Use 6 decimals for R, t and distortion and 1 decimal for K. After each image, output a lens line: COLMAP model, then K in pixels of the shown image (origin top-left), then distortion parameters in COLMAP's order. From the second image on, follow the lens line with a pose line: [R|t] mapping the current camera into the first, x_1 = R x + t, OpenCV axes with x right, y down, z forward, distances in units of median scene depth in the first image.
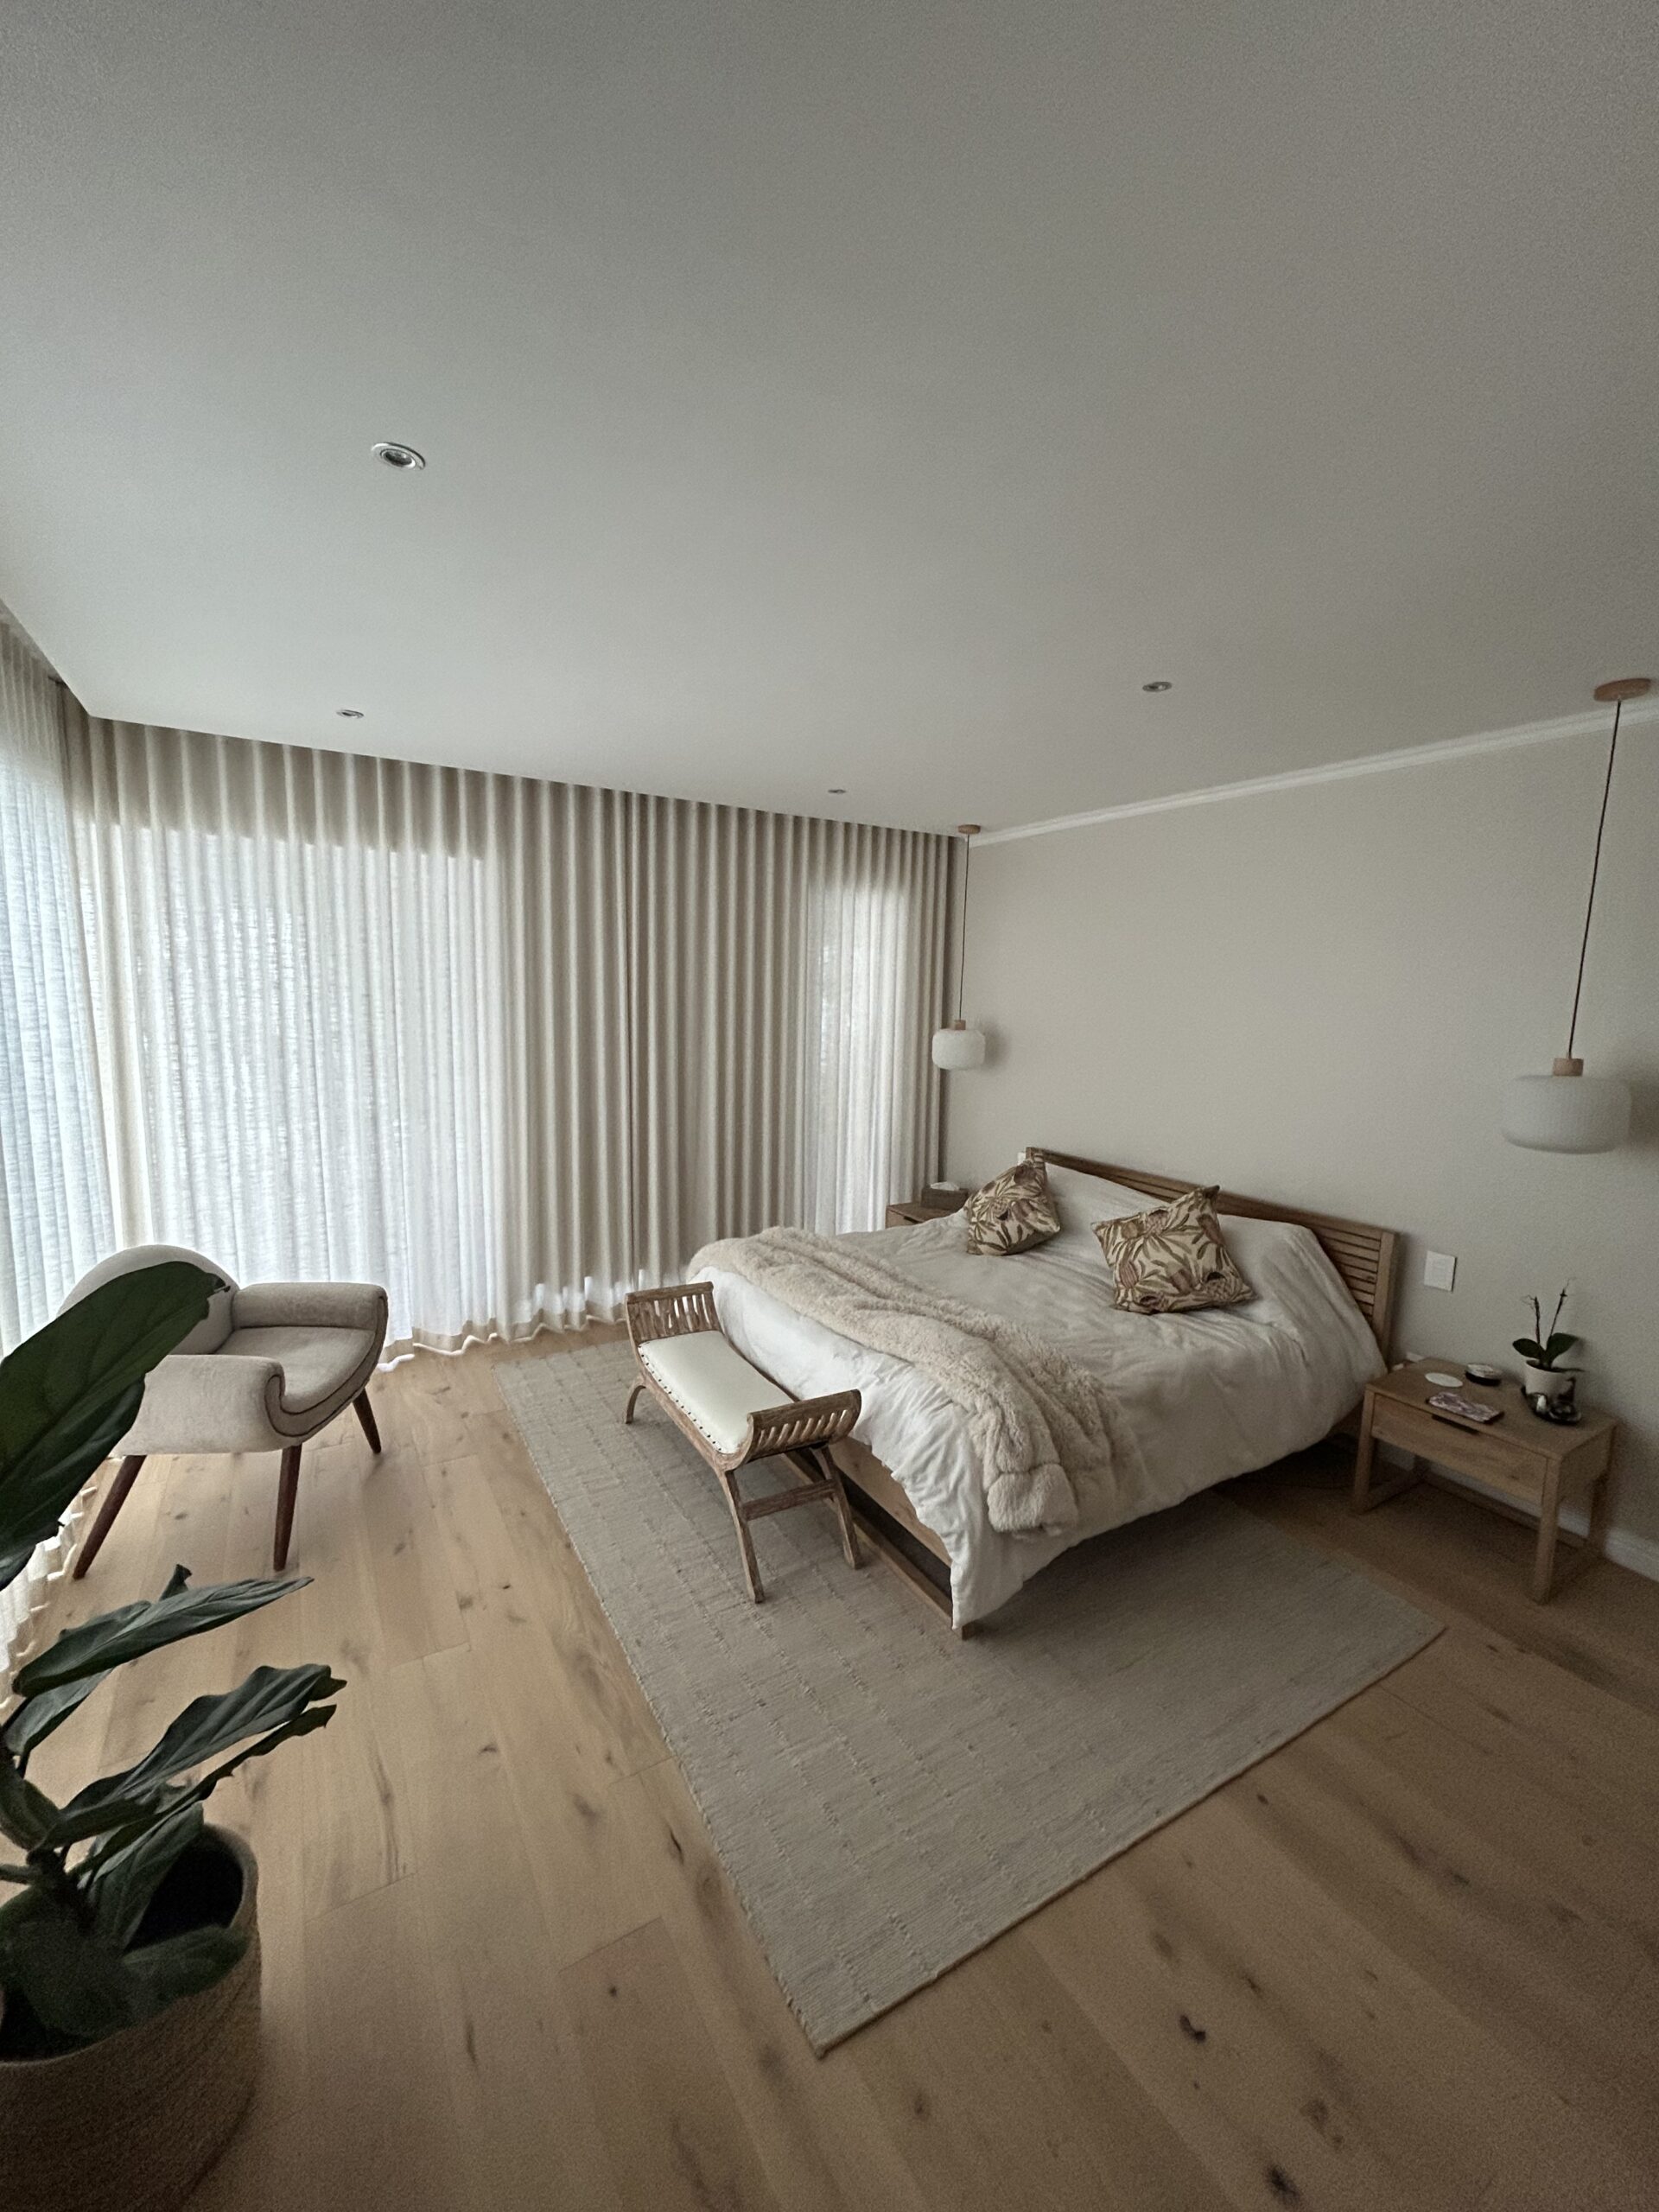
lens RADIAL K [[886.3, 0, 825.4], [0, 886.3, 1106.3], [0, 0, 1]] dist [0.000516, 0.000382]
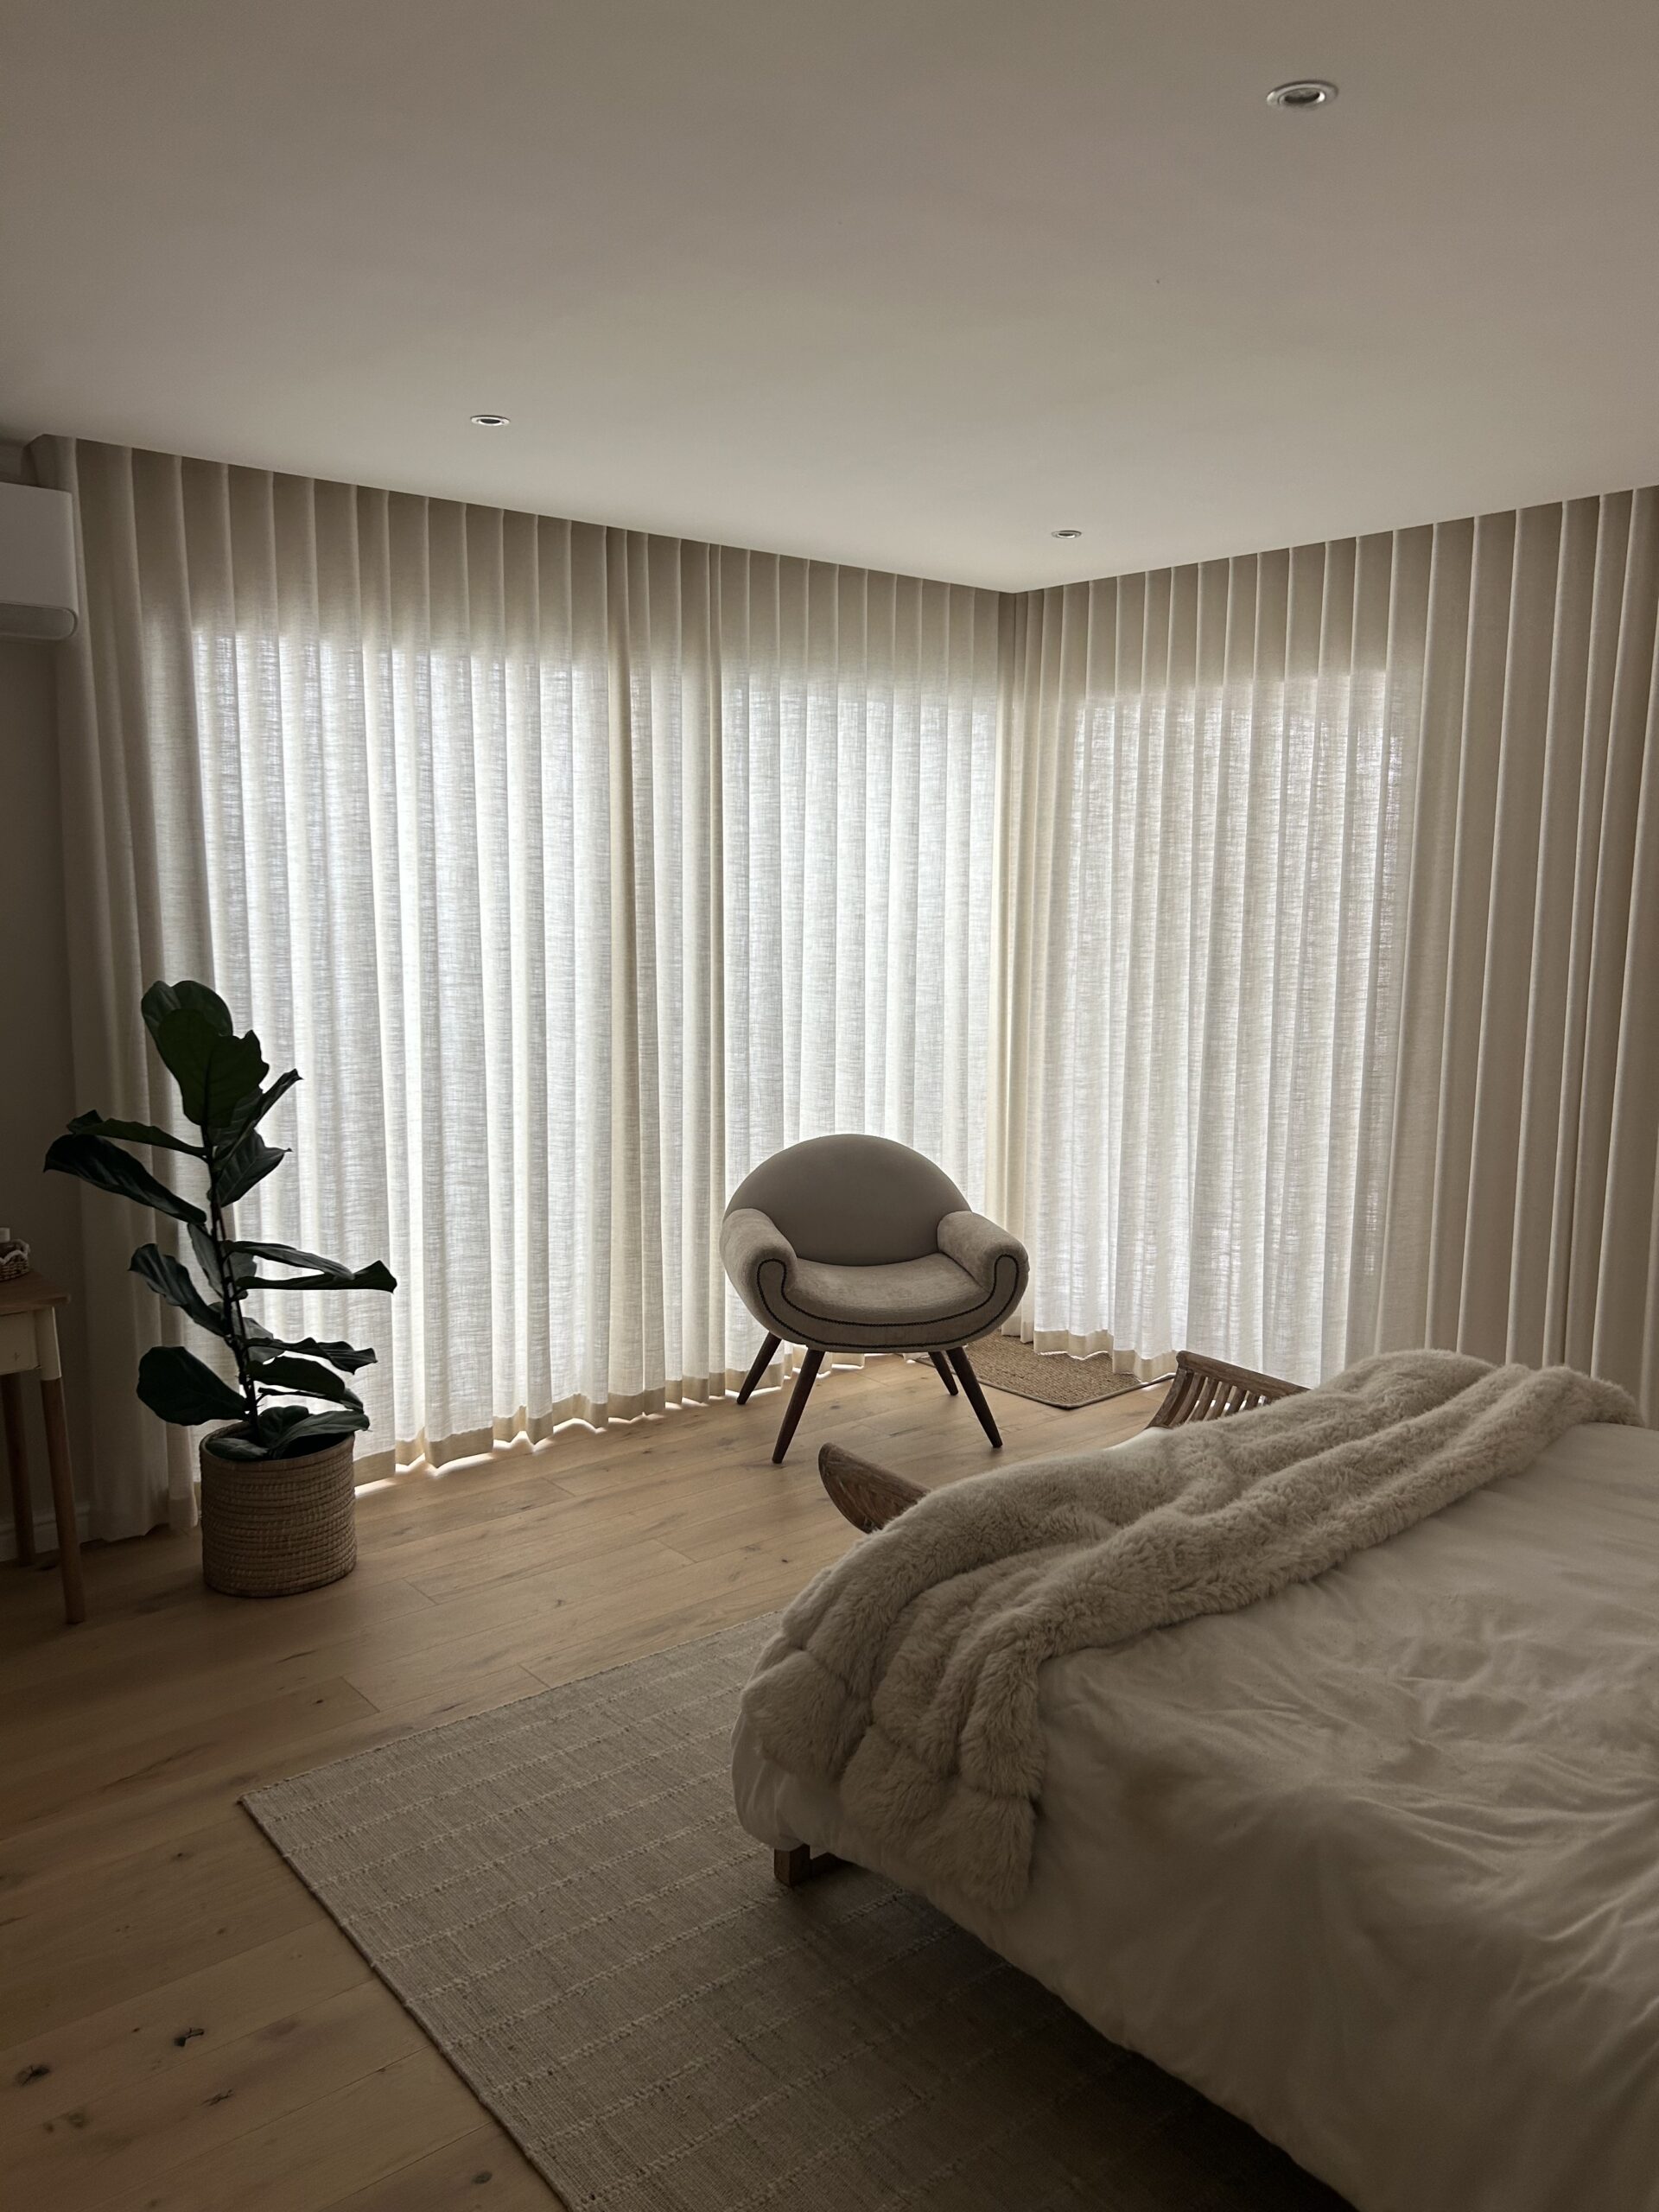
lens RADIAL K [[1690.8, 0, 829.0], [0, 1690.8, 1103.5], [0, 0, 1]] dist [0.030600, -0.012241]
pose [[0.157880, 0.133141, -0.978441, 1.580596], [-0.150235, 0.982572, 0.109462, -0.097486], [0.975963, 0.129714, 0.175131, 0.940530]]
